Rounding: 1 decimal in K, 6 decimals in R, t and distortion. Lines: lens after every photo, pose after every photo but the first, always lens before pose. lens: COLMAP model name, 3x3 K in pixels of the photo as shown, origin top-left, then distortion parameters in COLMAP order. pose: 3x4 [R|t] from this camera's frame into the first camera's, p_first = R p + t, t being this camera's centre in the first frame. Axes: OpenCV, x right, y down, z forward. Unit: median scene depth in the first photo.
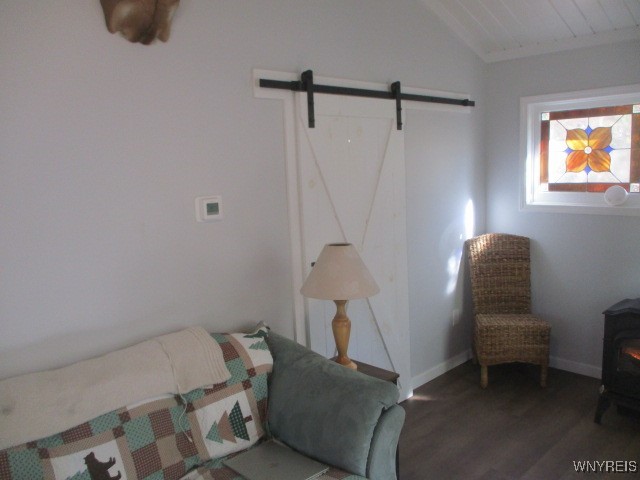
lens RADIAL K [[548.6, 0, 320.4], [0, 548.6, 237.1], [0, 0, 1]] dist [-0.020246, -0.004451]
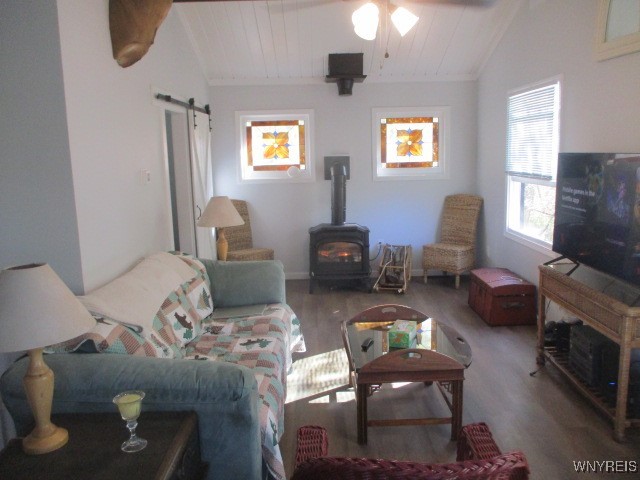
lens RADIAL K [[548.6, 0, 319.4], [0, 548.6, 240.8], [0, 0, 1]] dist [-0.020246, -0.004451]
pose [[0.695656, -0.101517, 0.711166, -0.649542], [0.095503, 0.994247, 0.048505, 0.064007], [-0.711998, 0.034176, 0.701349, -0.271597]]
